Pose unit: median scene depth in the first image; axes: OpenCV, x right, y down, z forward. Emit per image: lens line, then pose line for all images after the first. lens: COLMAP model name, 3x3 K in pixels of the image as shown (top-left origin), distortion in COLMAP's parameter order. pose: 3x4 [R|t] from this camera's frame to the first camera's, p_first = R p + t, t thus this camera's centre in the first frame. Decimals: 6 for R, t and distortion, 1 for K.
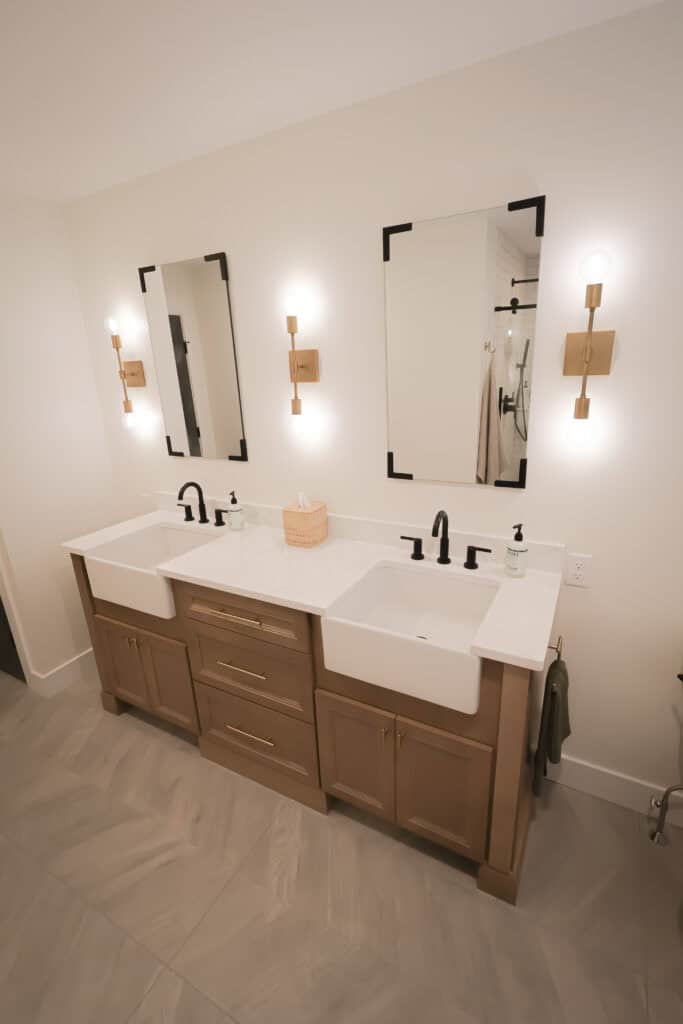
lens RADIAL K [[471.1, 0, 339.6], [0, 471.1, 513.8], [0, 0, 1]] dist [-0.000194, 0.000502]
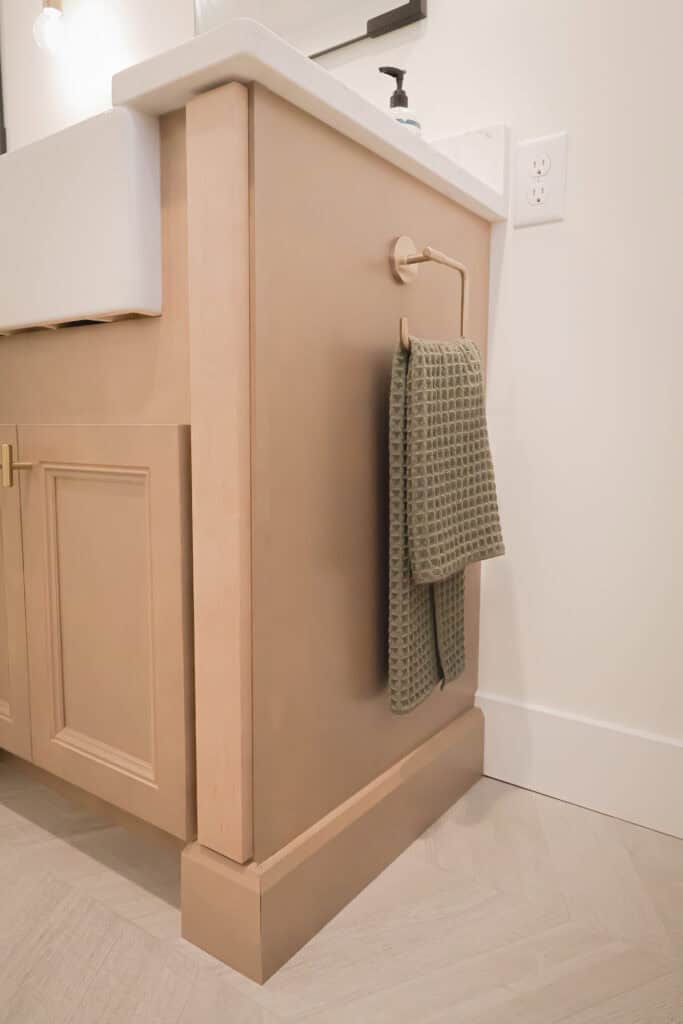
lens RADIAL K [[709.3, 0, 338.6], [0, 709.3, 510.6], [0, 0, 1]] dist [-0.000395, 0.003022]
pose [[0.991808, 0.064832, -0.110060, 0.370298], [-0.084866, 0.978414, -0.188426, 0.484525], [0.095468, 0.196222, 0.975901, 0.371752]]
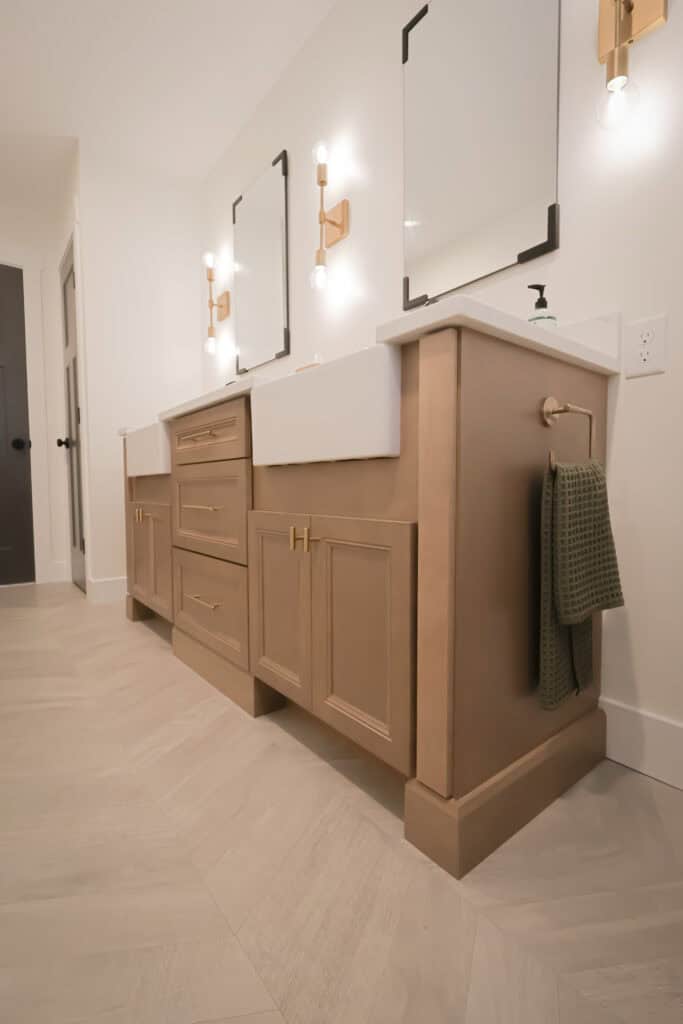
lens RADIAL K [[471.1, 0, 342.7], [0, 471.1, 513.0], [0, 0, 1]] dist [-0.000194, 0.000502]
pose [[0.922381, 0.061217, -0.381399, 0.345694], [-0.154304, 0.963557, -0.218513, 0.469167], [0.354123, 0.260404, 0.898213, 0.317991]]
